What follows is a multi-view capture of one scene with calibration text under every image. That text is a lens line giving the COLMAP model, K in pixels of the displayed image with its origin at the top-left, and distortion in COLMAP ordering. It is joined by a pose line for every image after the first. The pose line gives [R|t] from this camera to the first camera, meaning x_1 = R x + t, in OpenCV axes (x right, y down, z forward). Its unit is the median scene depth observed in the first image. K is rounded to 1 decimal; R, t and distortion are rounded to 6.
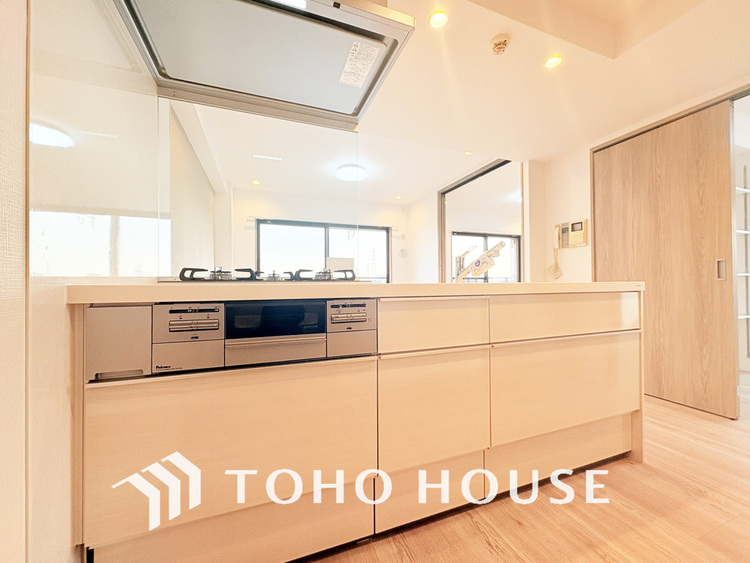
lens RADIAL K [[298.5, 0, 375.8], [0, 298.5, 281.1], [0, 0, 1]] dist [-0.003317, -0.000145]
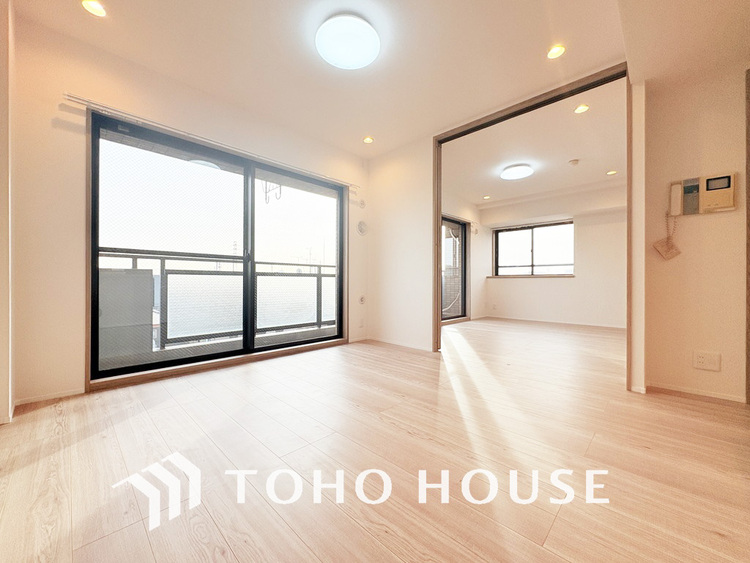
lens RADIAL K [[298.5, 0, 378.0], [0, 298.5, 282.1], [0, 0, 1]] dist [-0.003317, -0.000145]
pose [[0.904358, 0.001065, 0.426772, -0.321667], [-0.007813, 0.999871, 0.014061, 0.042521], [-0.426702, -0.016051, 0.904250, 0.672321]]
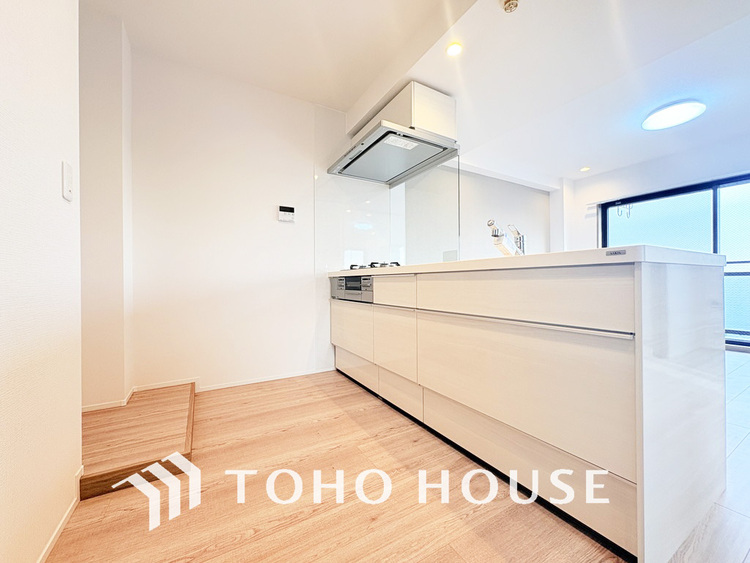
lens RADIAL K [[298.5, 0, 372.2], [0, 298.5, 281.1], [0, 0, 1]] dist [-0.003317, -0.000145]
pose [[0.159005, 0.003588, -0.987271, 0.641767], [0.015086, 0.999868, 0.006063, 0.026456], [0.987163, -0.015858, 0.158930, 0.216309]]
